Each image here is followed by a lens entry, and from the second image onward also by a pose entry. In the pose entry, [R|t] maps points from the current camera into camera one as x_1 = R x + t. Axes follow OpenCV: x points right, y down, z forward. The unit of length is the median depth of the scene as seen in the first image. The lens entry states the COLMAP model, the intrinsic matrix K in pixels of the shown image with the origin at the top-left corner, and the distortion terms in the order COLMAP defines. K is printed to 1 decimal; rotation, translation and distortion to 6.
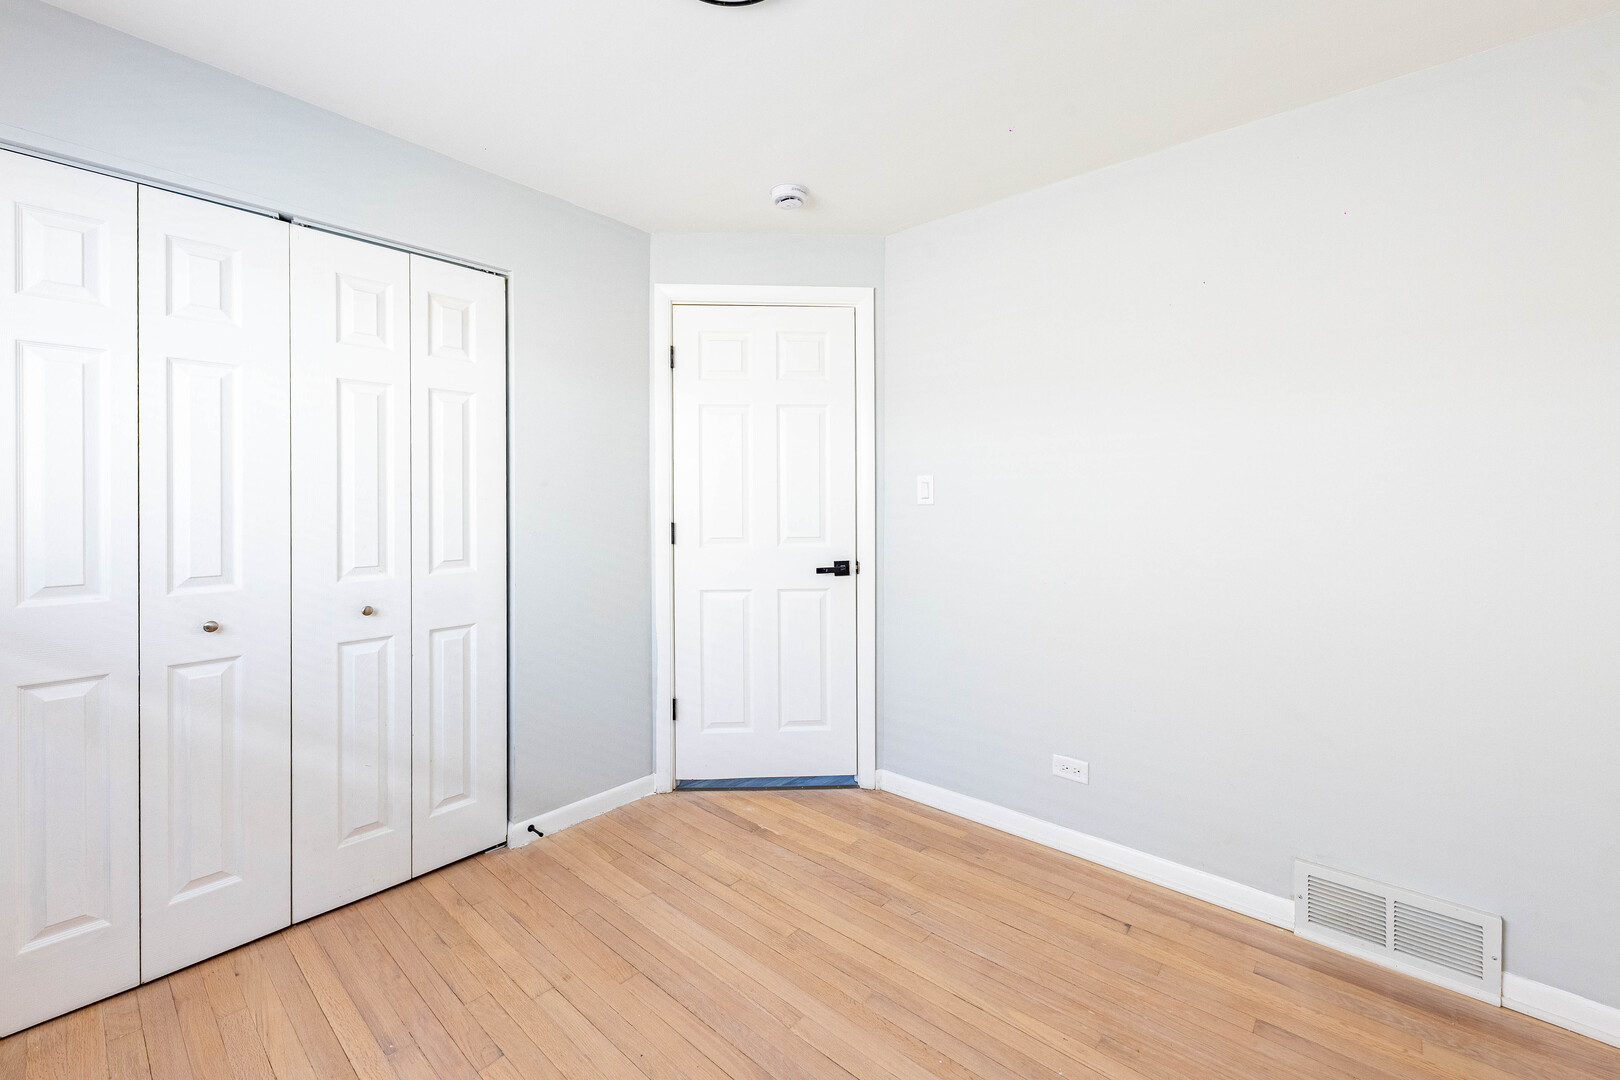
lens RADIAL K [[648.3, 0, 803.0], [0, 648.3, 525.8], [0, 0, 1]] dist [0.008405, -0.002537]
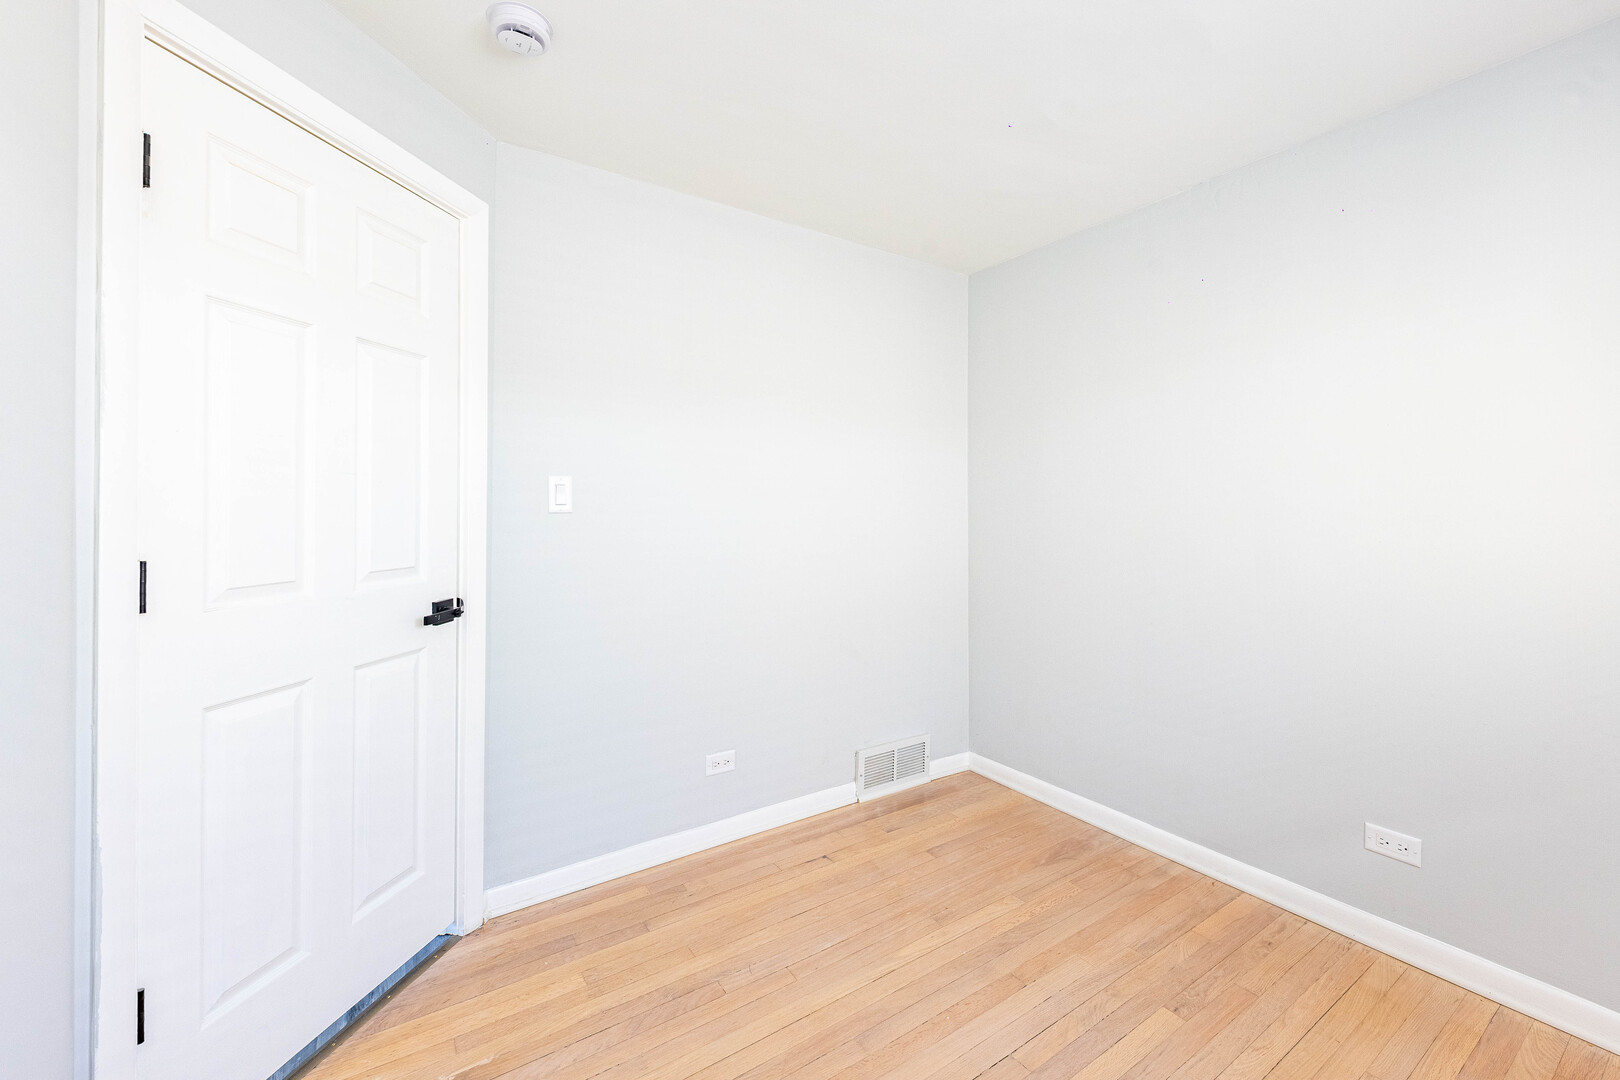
lens RADIAL K [[648.3, 0, 823.4], [0, 648.3, 520.3], [0, 0, 1]] dist [0.008405, -0.002537]
pose [[0.277423, -0.017019, 0.960597, -0.585097], [0.043373, 0.999046, 0.005173, -0.017169], [-0.959768, 0.040229, 0.277896, 0.573251]]
